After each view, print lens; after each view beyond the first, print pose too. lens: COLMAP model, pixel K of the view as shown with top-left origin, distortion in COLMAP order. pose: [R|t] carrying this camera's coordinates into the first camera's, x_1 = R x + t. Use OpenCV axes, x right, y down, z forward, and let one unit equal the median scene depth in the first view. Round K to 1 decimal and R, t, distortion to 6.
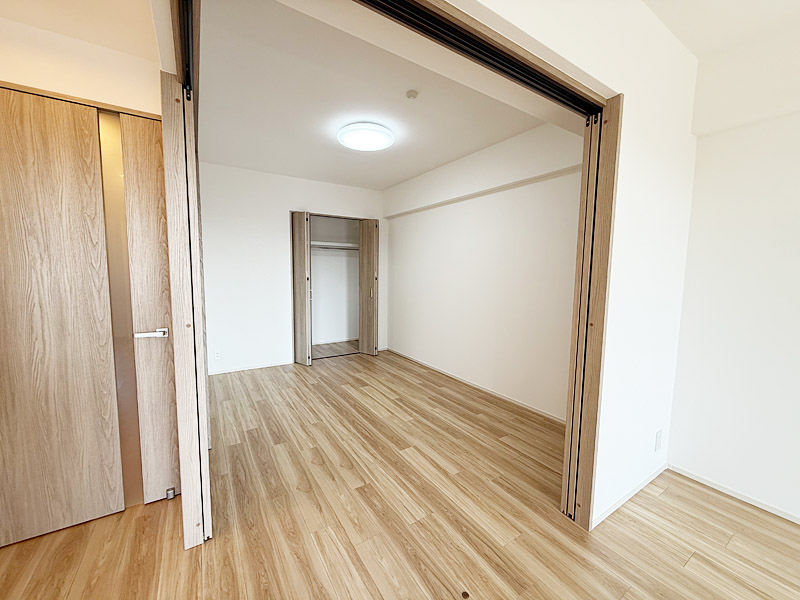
lens RADIAL K [[317.5, 0, 397.7], [0, 317.5, 300.5], [0, 0, 1]] dist [-0.000754, 0.000016]
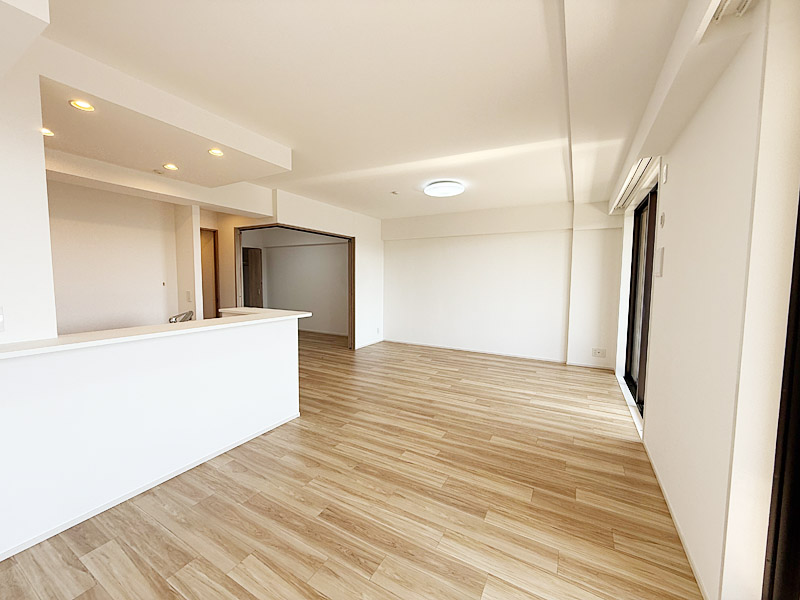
lens RADIAL K [[317.5, 0, 397.7], [0, 317.5, 300.5], [0, 0, 1]] dist [-0.000754, 0.000016]
pose [[0.880246, -0.038667, 0.472940, -0.606474], [0.045305, 0.998970, -0.002648, 0.158385], [-0.472351, 0.023757, 0.881090, -2.202884]]
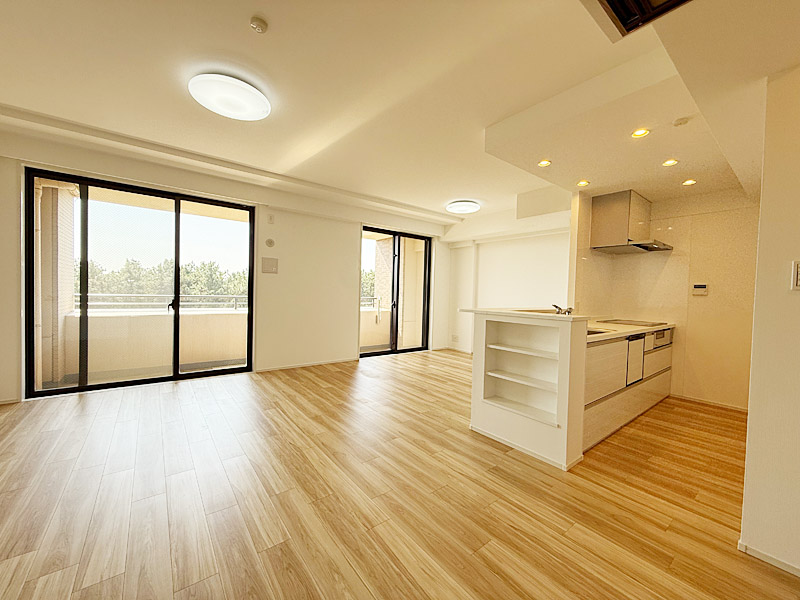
lens RADIAL K [[317.5, 0, 397.7], [0, 317.5, 300.5], [0, 0, 1]] dist [-0.000754, 0.000016]
pose [[-0.994358, -0.035410, -0.099993, 0.218950], [-0.046901, 0.992256, 0.115017, -0.008992], [0.095146, 0.119058, -0.988318, 0.924574]]
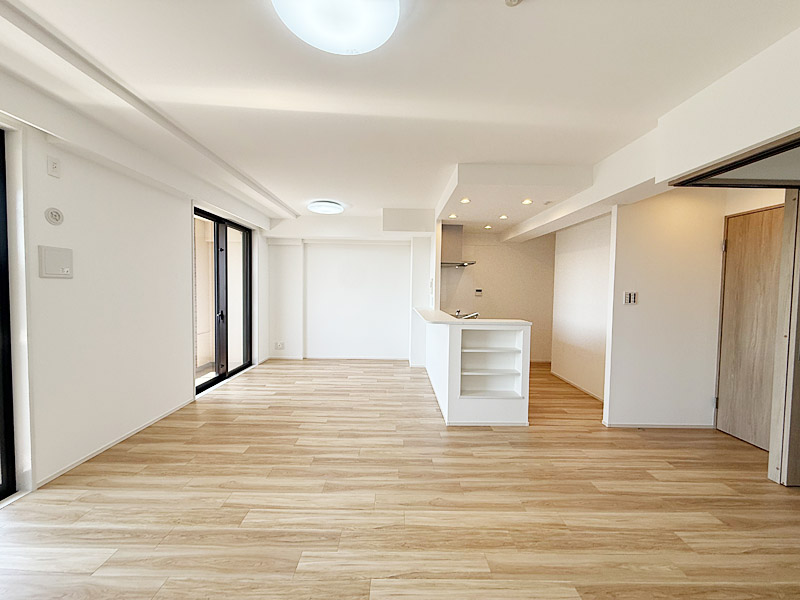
lens RADIAL K [[317.5, 0, 397.7], [0, 317.5, 300.5], [0, 0, 1]] dist [-0.000754, 0.000016]
pose [[-0.525008, 0.014989, -0.850965, 1.287769], [-0.097337, 0.992227, 0.077529, -0.025590], [0.845513, 0.123534, -0.519468, 0.130180]]
